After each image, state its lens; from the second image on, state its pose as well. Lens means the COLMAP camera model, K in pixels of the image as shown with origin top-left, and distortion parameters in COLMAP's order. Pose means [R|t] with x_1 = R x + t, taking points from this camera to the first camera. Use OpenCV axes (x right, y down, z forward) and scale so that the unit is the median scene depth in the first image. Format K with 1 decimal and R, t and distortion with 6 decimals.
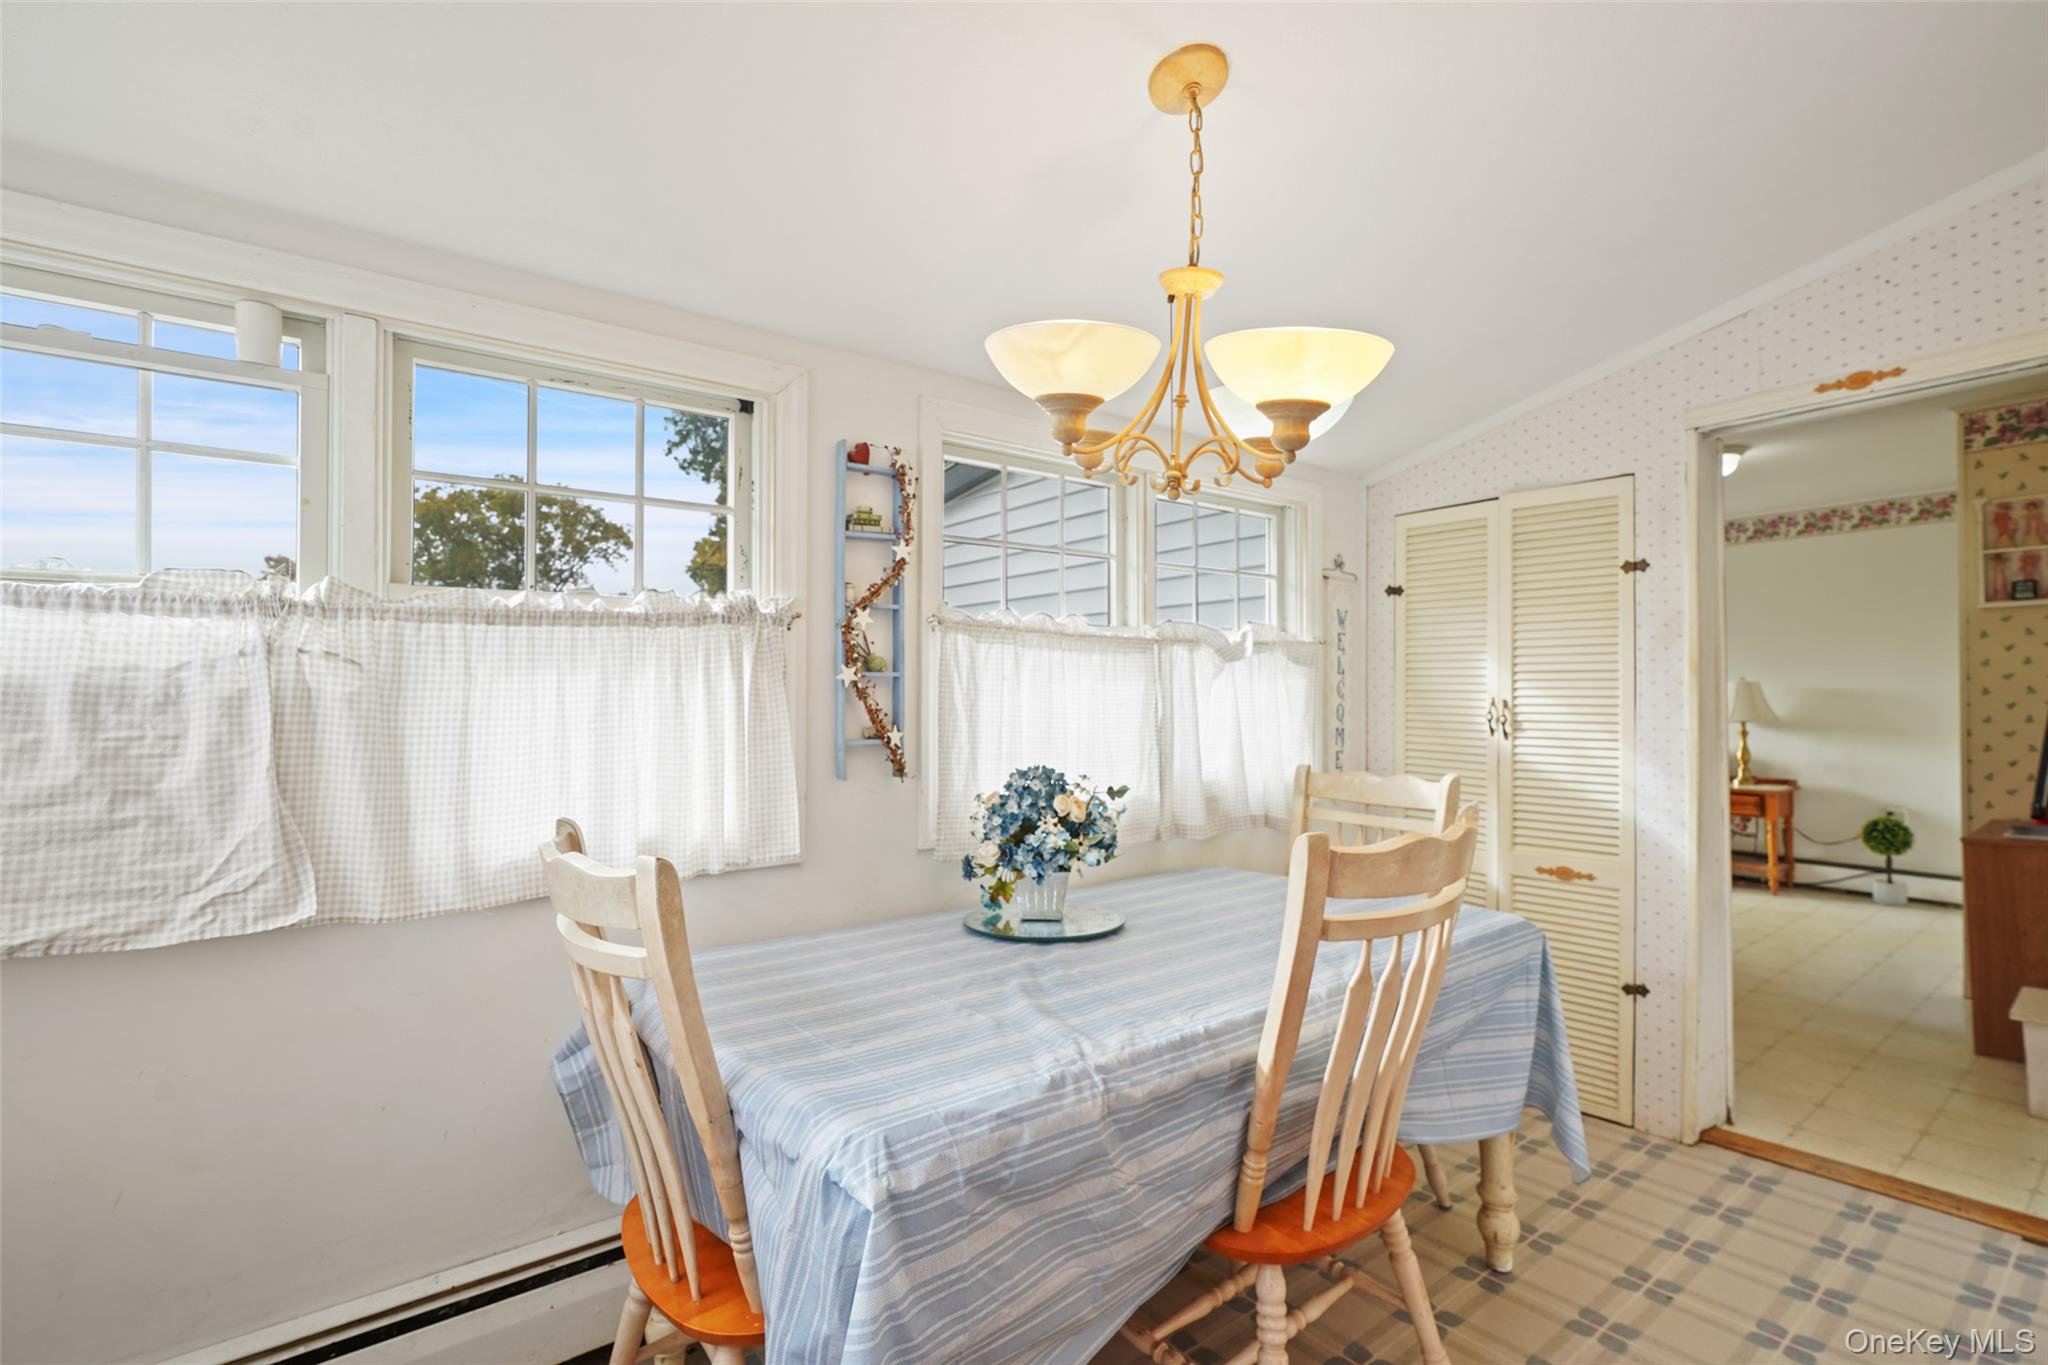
lens RADIAL K [[937.5, 0, 1029.2], [0, 937.5, 684.1], [0, 0, 1]] dist [-0.006609, 0.005505]
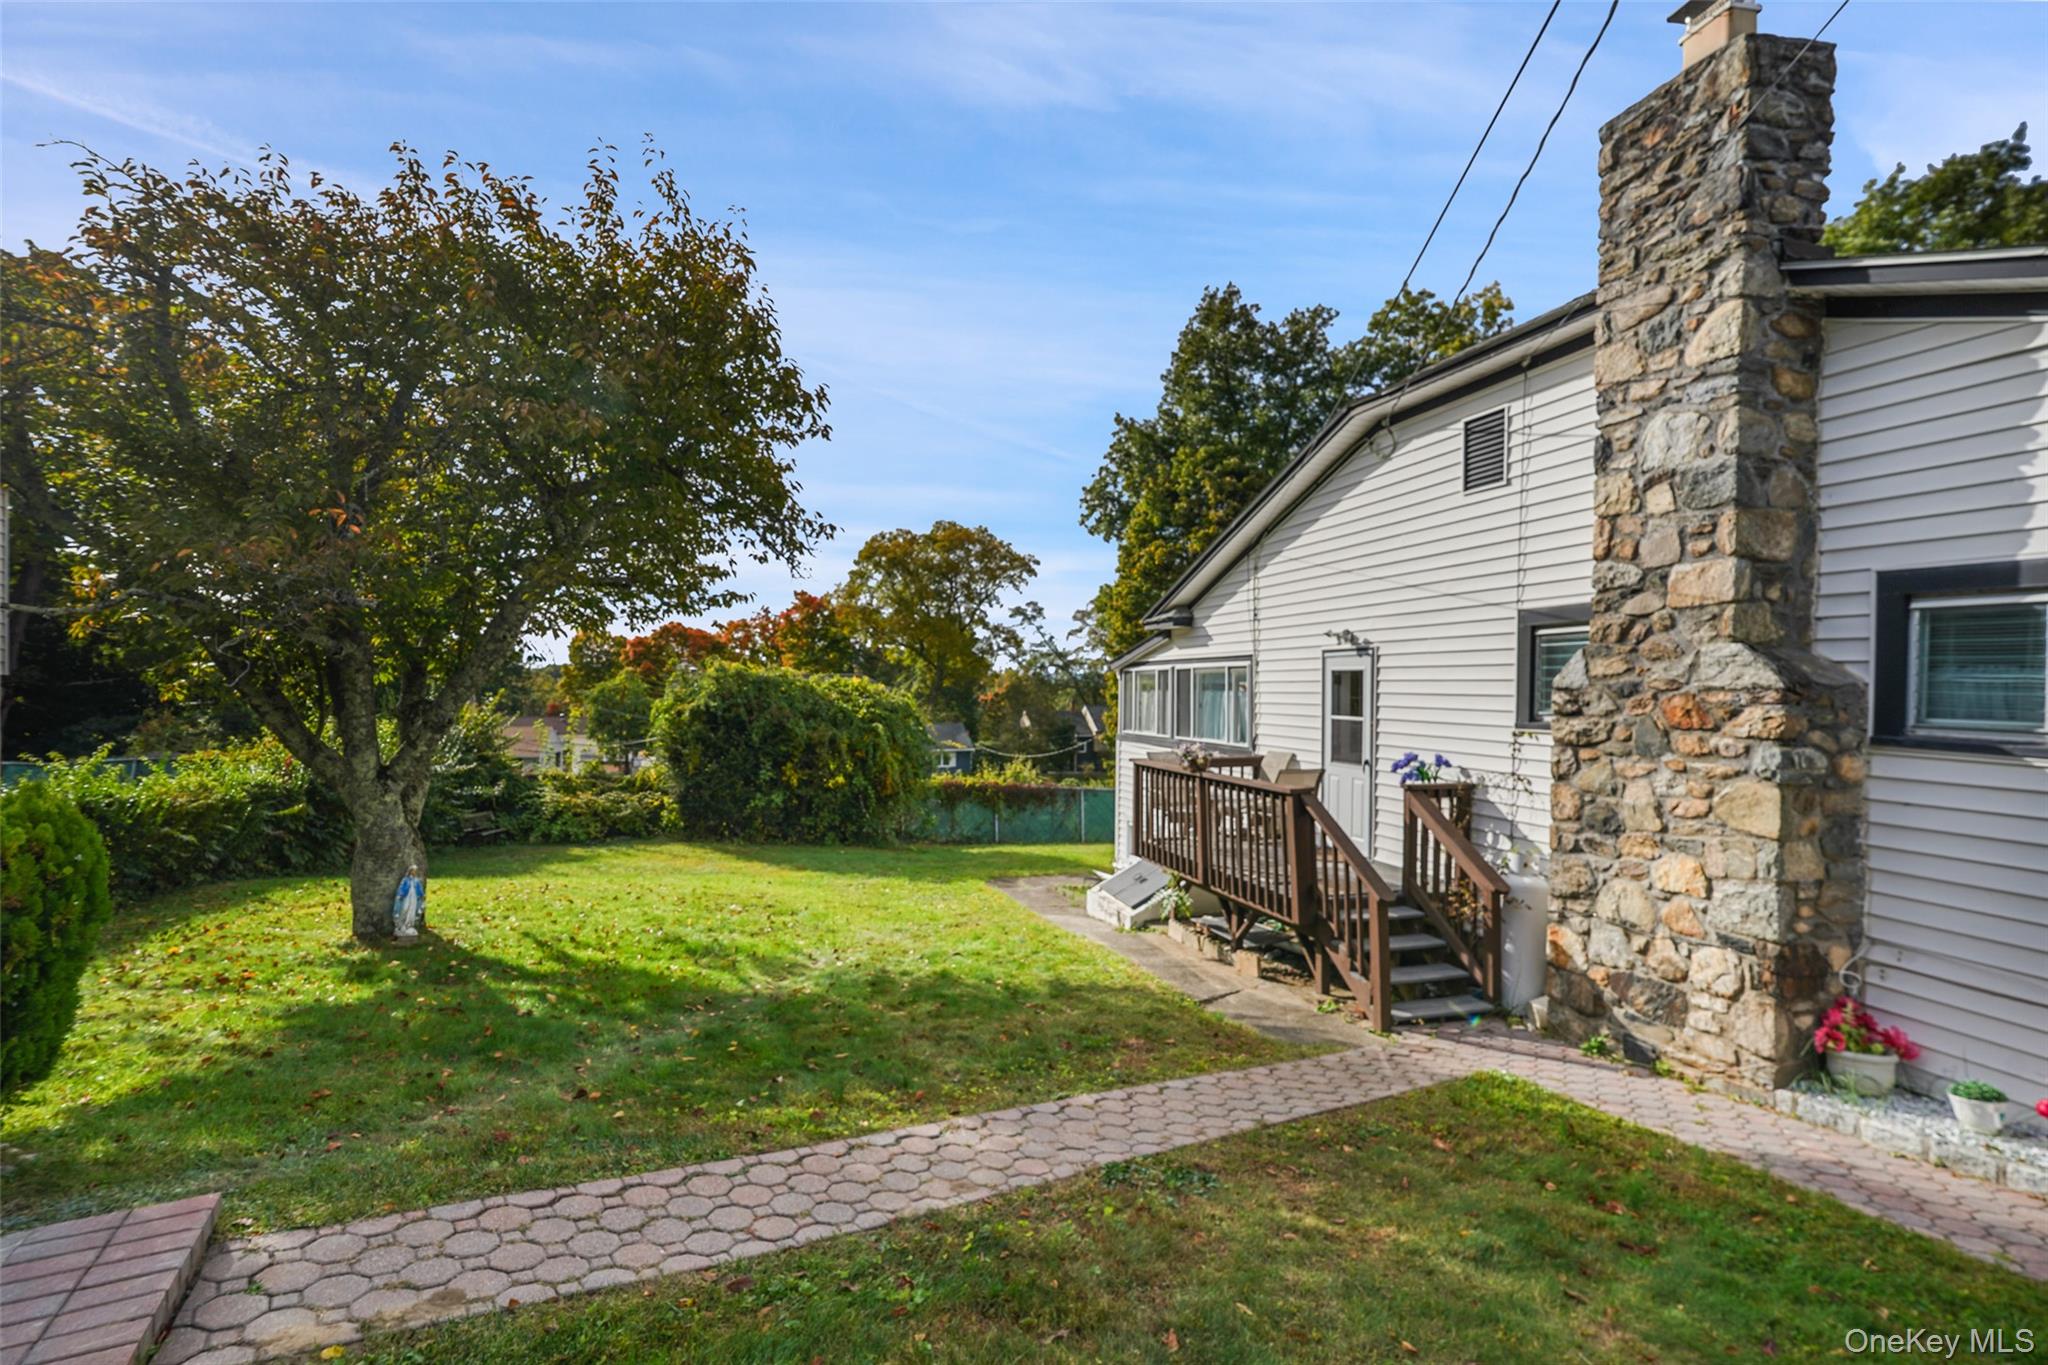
lens RADIAL K [[937.5, 0, 1022.6], [0, 937.5, 694.9], [0, 0, 1]] dist [-0.006609, 0.005505]
pose [[0.931043, 0.015959, -0.364559, 0.027806], [-0.009395, 0.999760, 0.019772, -0.008630], [0.364788, -0.014983, 0.930970, -0.191921]]
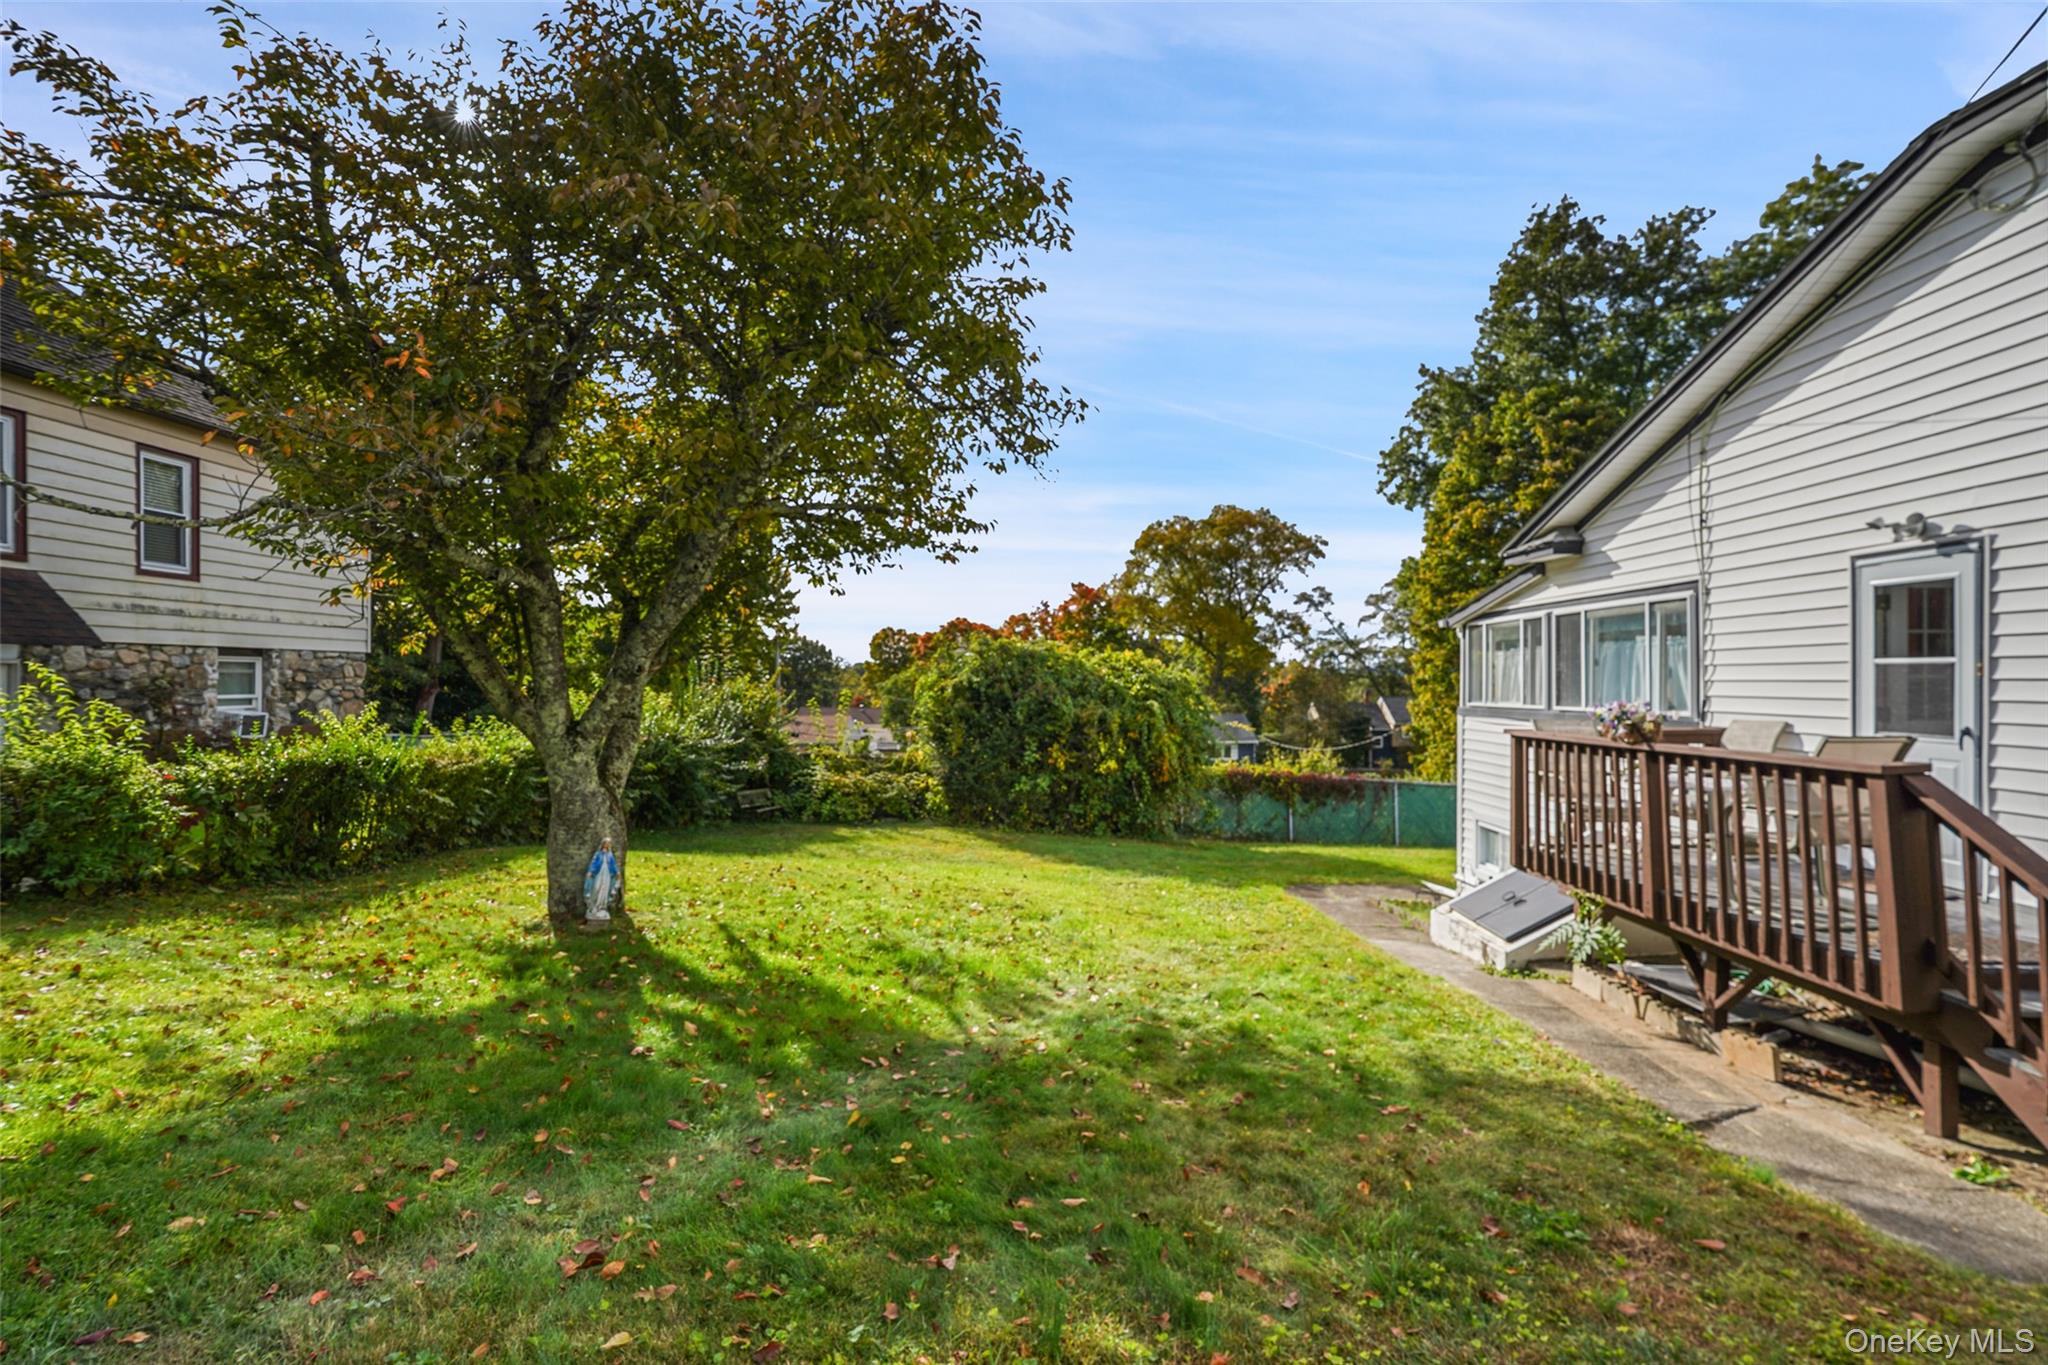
lens RADIAL K [[937.5, 0, 1026.3], [0, 937.5, 679.9], [0, 0, 1]] dist [-0.006609, 0.005505]
pose [[0.787600, 0.006471, -0.616153, 0.011065], [-0.000468, 0.999951, 0.009905, -0.001962], [0.616187, -0.007513, 0.787564, -0.161243]]
